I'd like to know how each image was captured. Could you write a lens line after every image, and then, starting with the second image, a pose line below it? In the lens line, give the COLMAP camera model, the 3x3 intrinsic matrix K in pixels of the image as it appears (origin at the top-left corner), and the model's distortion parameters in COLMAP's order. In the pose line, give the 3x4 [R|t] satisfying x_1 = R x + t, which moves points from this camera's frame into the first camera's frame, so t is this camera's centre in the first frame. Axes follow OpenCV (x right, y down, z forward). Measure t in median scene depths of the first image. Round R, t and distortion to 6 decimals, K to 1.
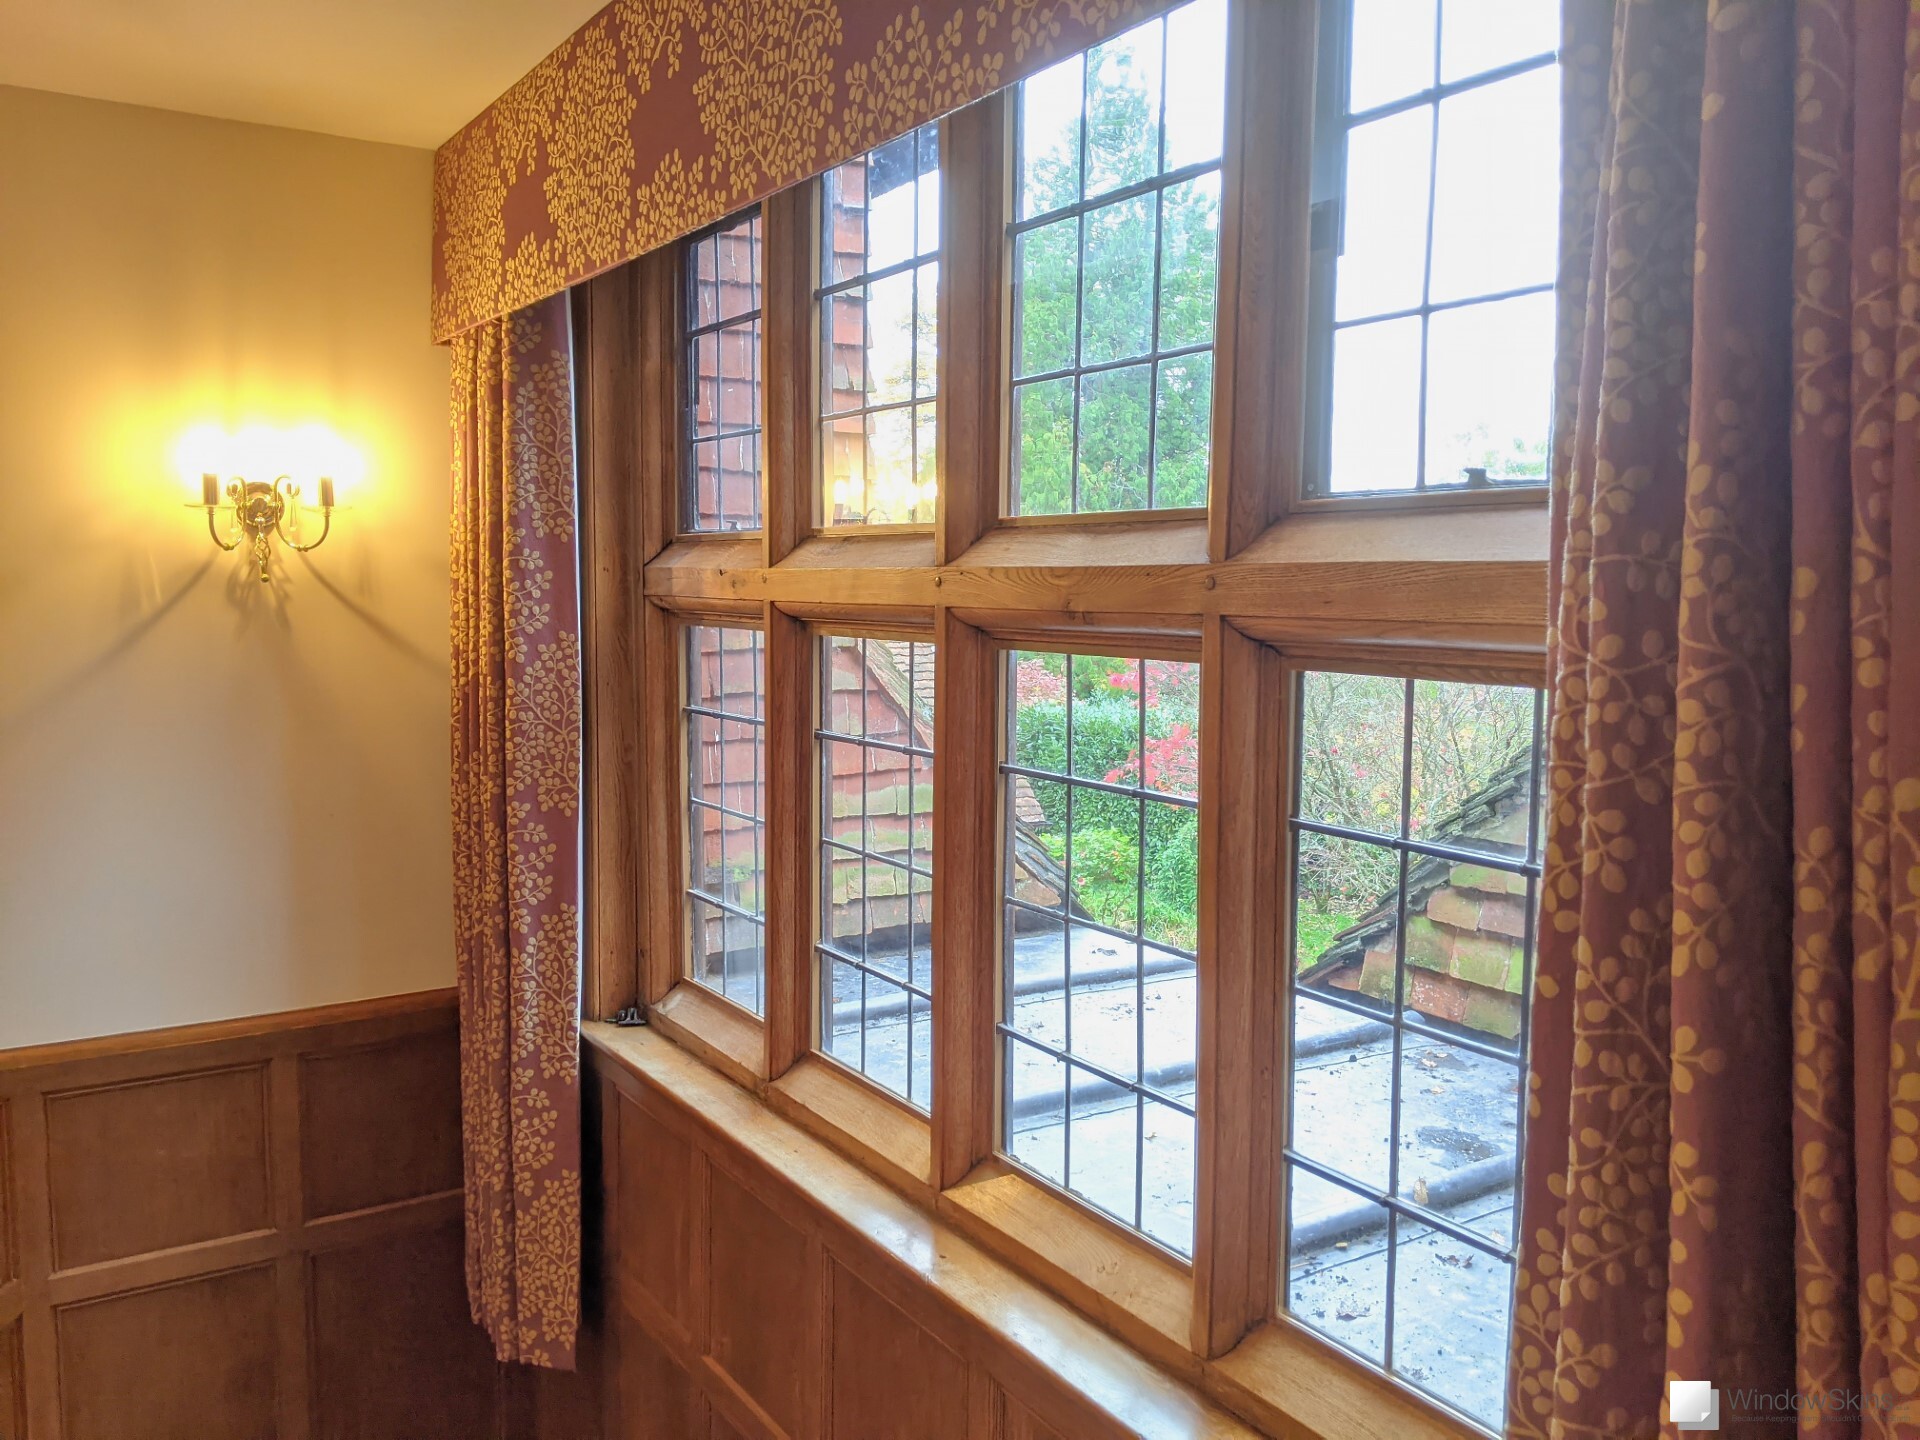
lens RADIAL K [[1509.6, 0, 960.0], [0, 1509.6, 720.0], [0, 0, 1]] dist [0.102423, -0.001024]
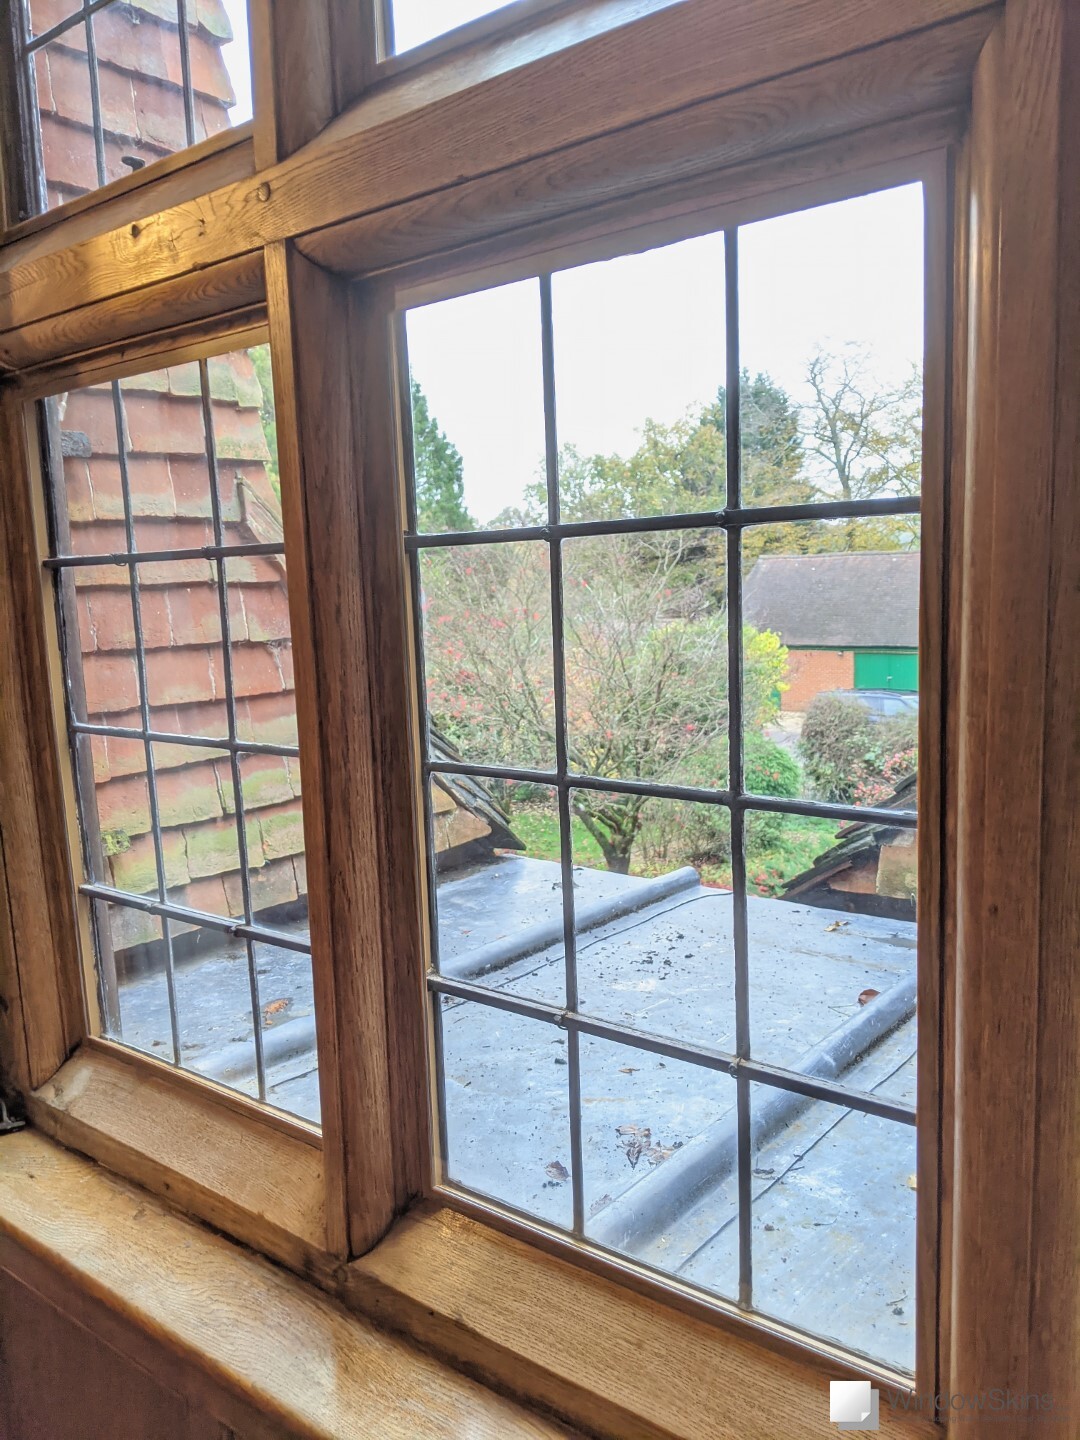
lens RADIAL K [[1157.6, 0, 540.0], [0, 1157.6, 720.0], [0, 0, 1]] dist [-0.004255, -0.004456]
pose [[0.952879, -0.085136, 0.291157, -0.135932], [0.075406, 0.996159, 0.044500, 0.043776], [-0.293828, -0.020448, 0.955640, 0.533558]]
